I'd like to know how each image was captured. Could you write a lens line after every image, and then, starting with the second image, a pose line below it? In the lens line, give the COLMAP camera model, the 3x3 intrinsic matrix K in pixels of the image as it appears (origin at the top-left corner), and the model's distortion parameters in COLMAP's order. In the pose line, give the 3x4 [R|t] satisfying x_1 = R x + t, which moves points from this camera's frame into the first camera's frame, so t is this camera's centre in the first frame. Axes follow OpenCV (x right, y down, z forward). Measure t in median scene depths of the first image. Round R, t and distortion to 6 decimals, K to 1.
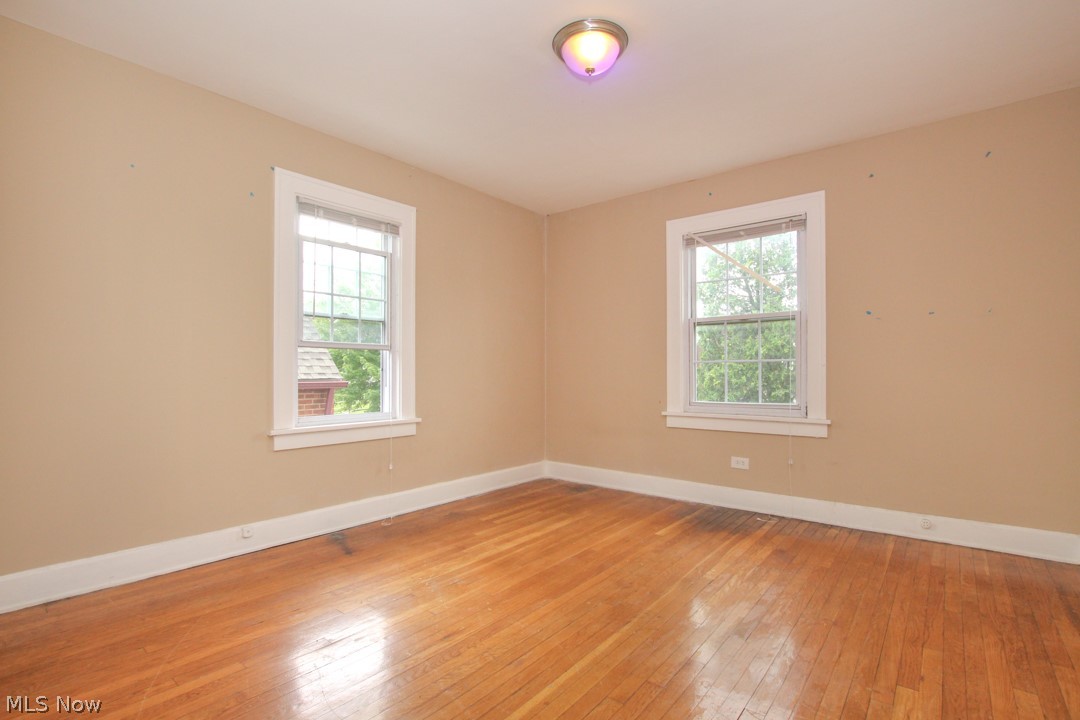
lens RADIAL K [[497.6, 0, 539.0], [0, 497.6, 374.2], [0, 0, 1]] dist [-0.031913, 0.000184]
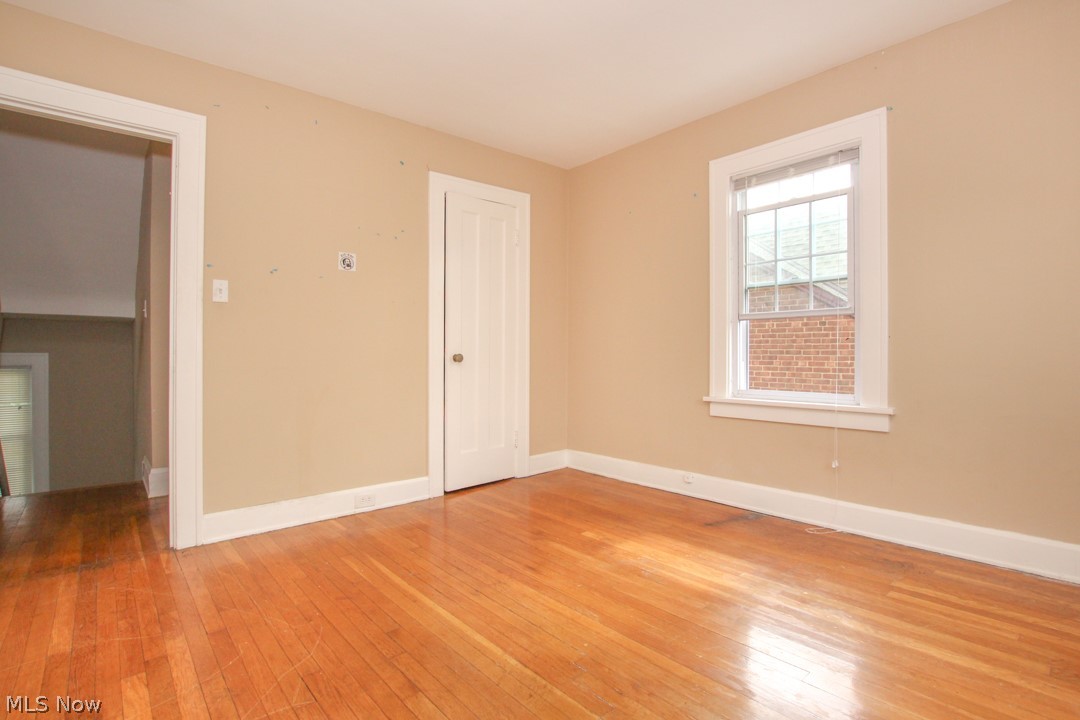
lens RADIAL K [[507.8, 0, 546.8], [0, 507.8, 359.7], [0, 0, 1]] dist [-0.031790, 0.000750]
pose [[-0.144927, 0.011929, -0.989370, 0.569562], [-0.001786, 0.999923, 0.012318, 0.012862], [0.989441, 0.003553, -0.144894, 0.695059]]
